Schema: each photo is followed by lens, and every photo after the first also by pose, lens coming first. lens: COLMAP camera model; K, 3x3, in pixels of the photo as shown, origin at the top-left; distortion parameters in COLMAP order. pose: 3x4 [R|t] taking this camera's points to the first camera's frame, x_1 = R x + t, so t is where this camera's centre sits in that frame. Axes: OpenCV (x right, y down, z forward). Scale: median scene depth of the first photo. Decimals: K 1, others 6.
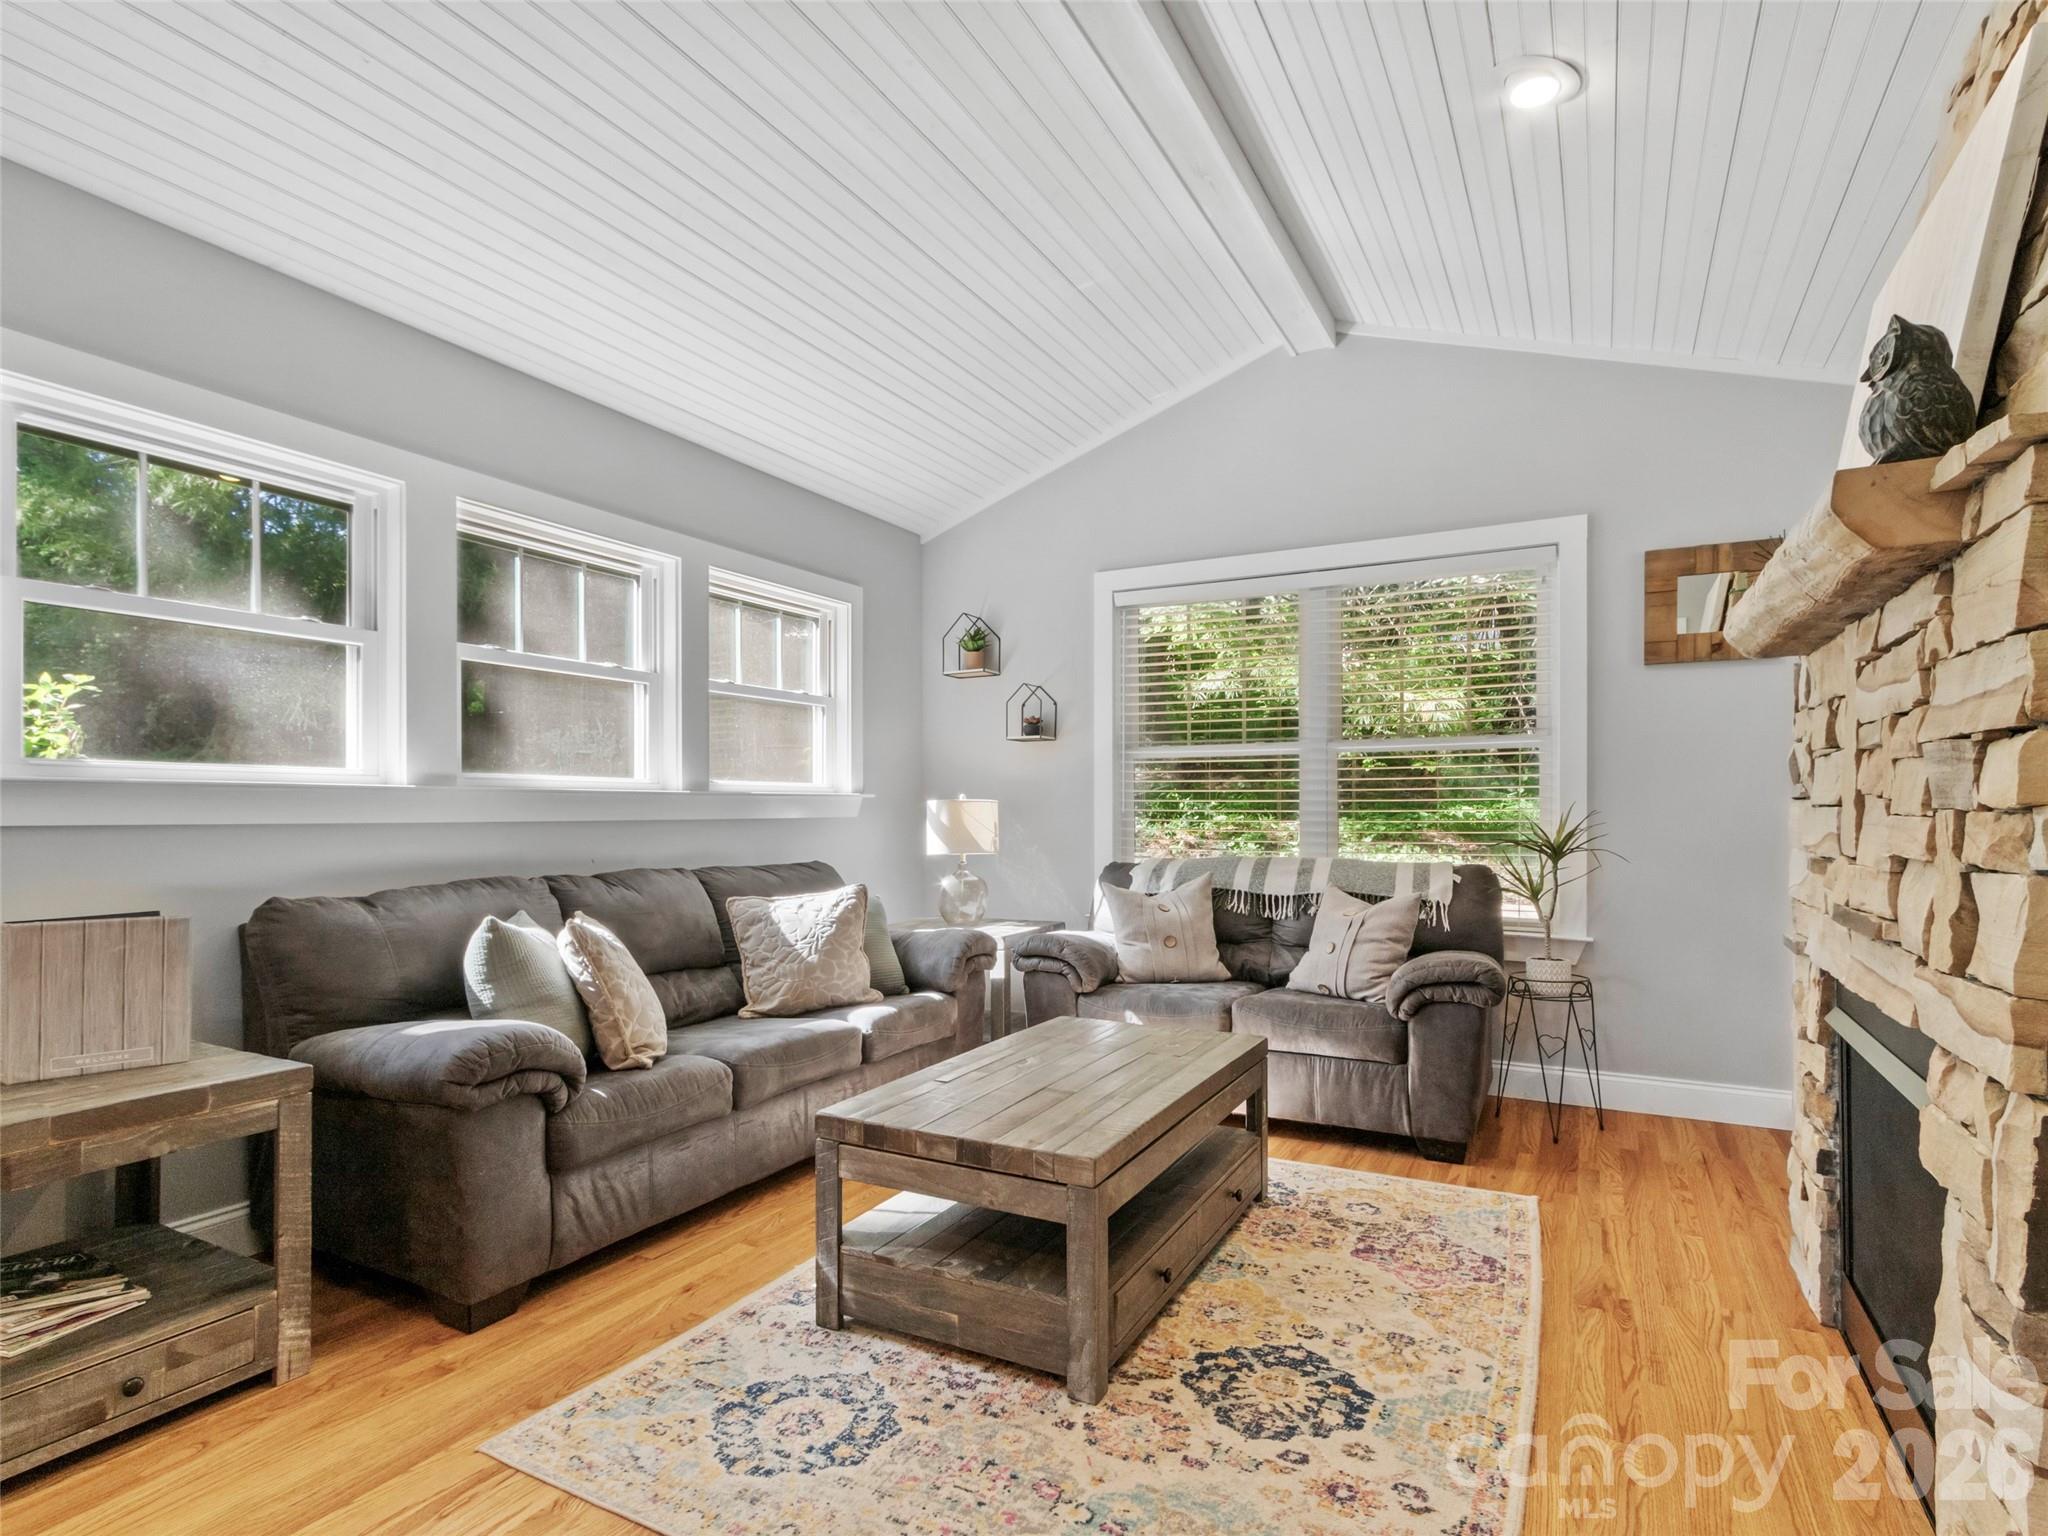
lens RADIAL K [[1076.3, 0, 1032.6], [0, 1076.3, 802.1], [0, 0, 1]] dist [0.004438, -0.002489]
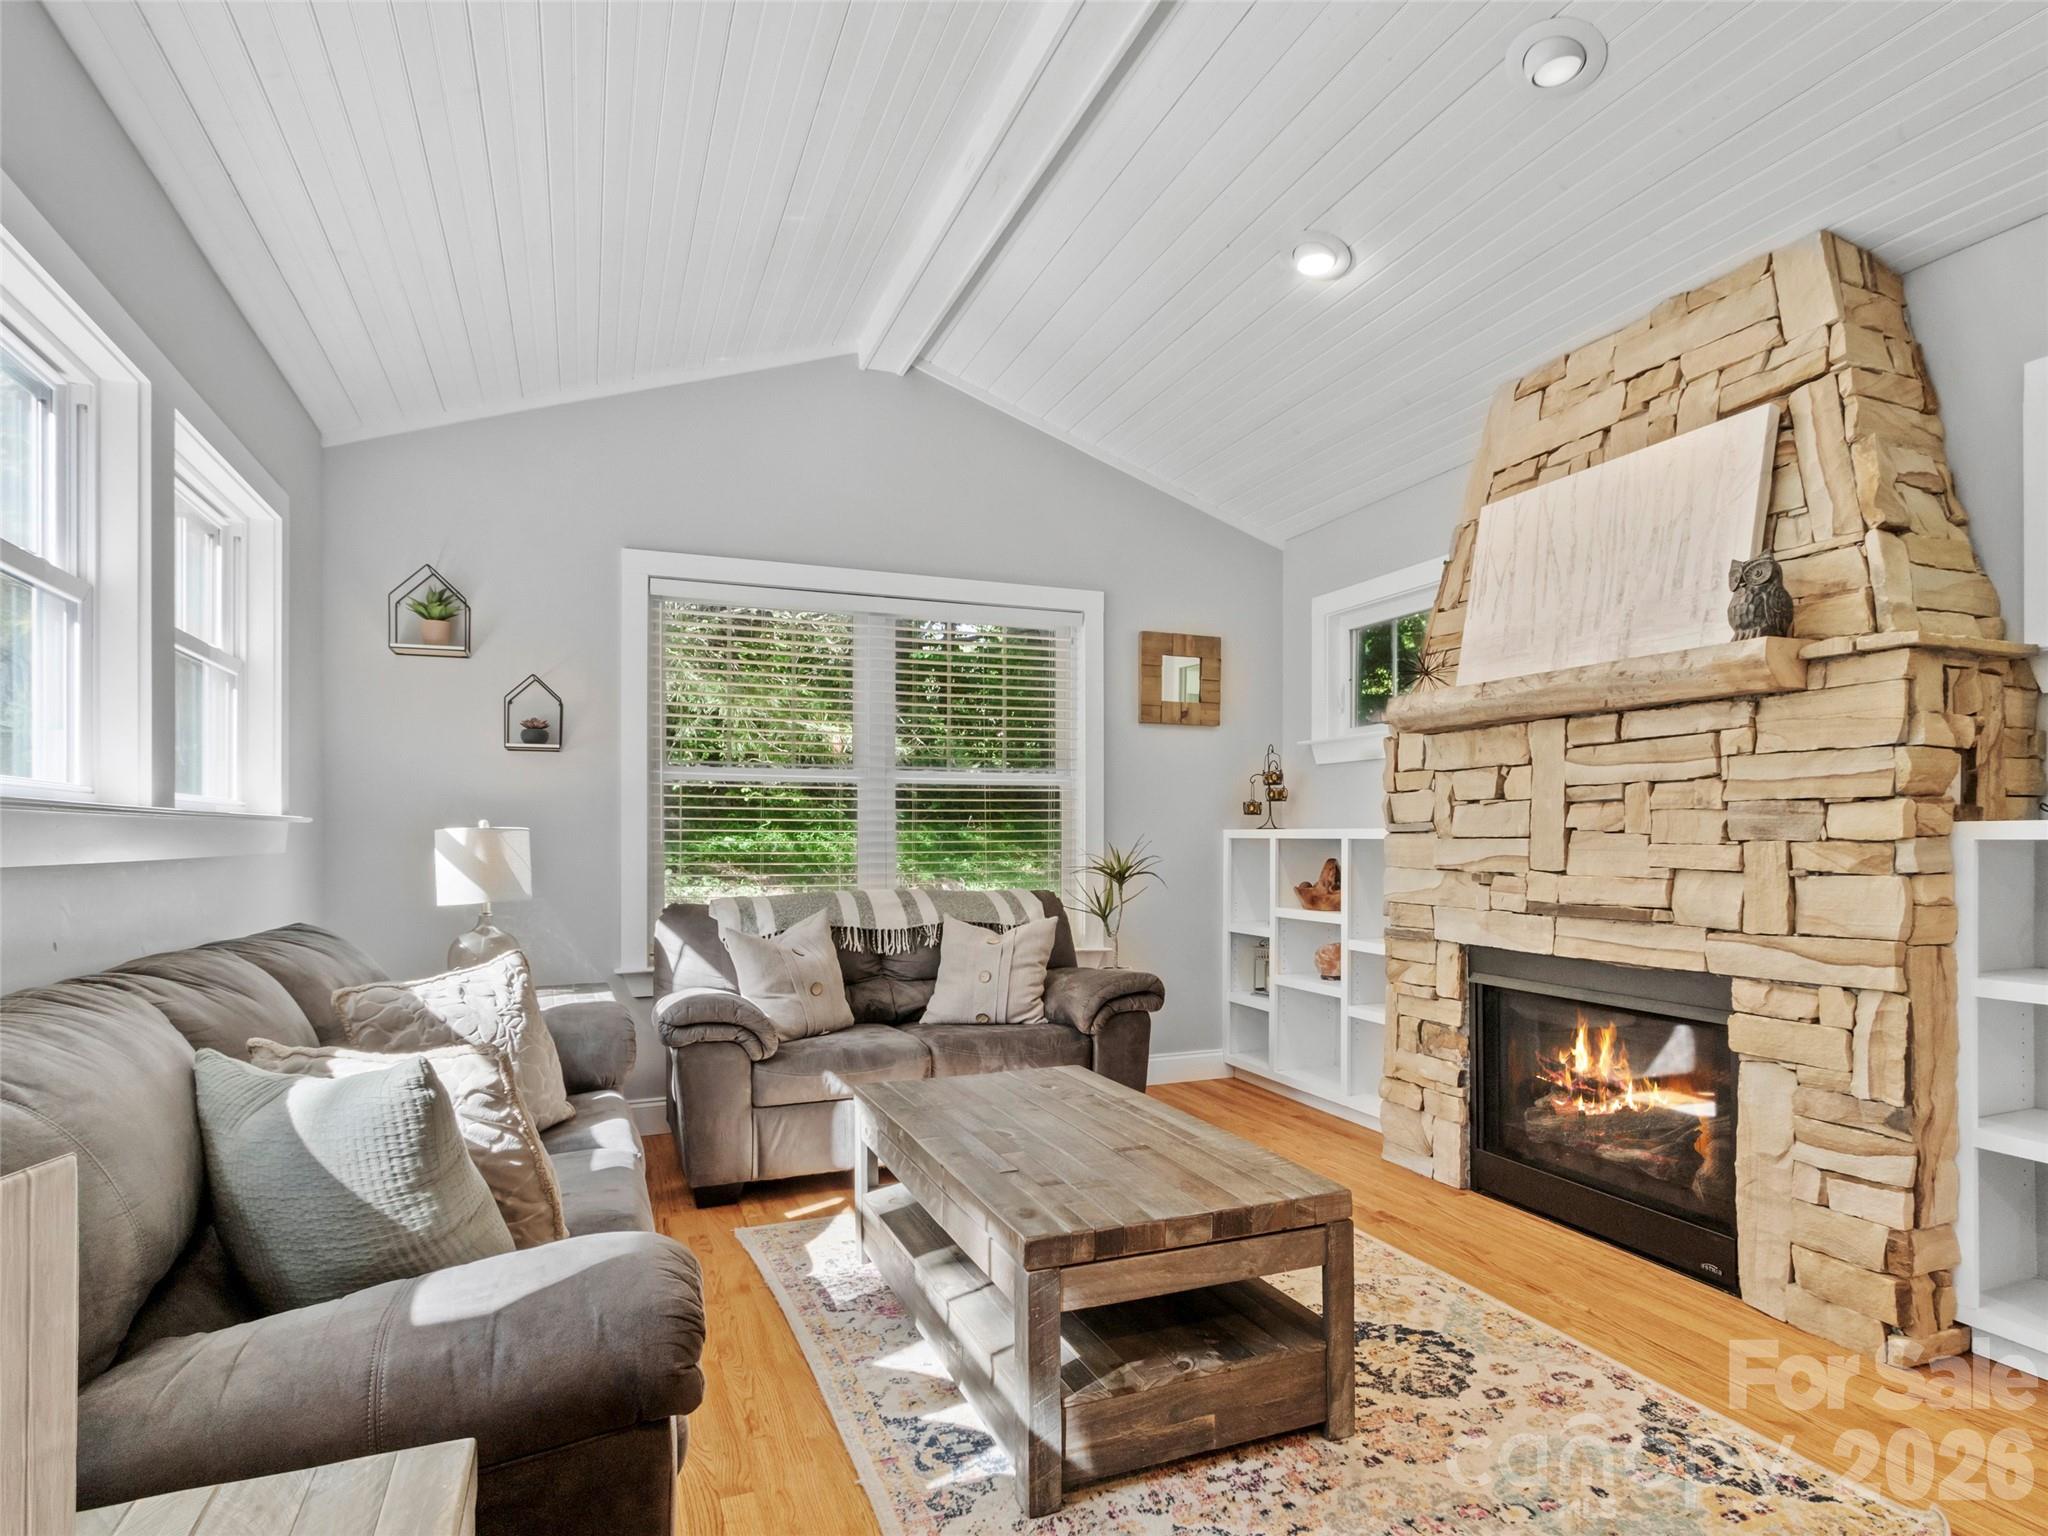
lens RADIAL K [[1076.3, 0, 1066.0], [0, 1076.3, 833.0], [0, 0, 1]] dist [0.004438, -0.002489]
pose [[0.635034, 0.004820, 0.772469, -0.446535], [-0.004687, 0.999986, -0.002387, 0.002067], [-0.772470, -0.002104, 0.635048, 0.287656]]
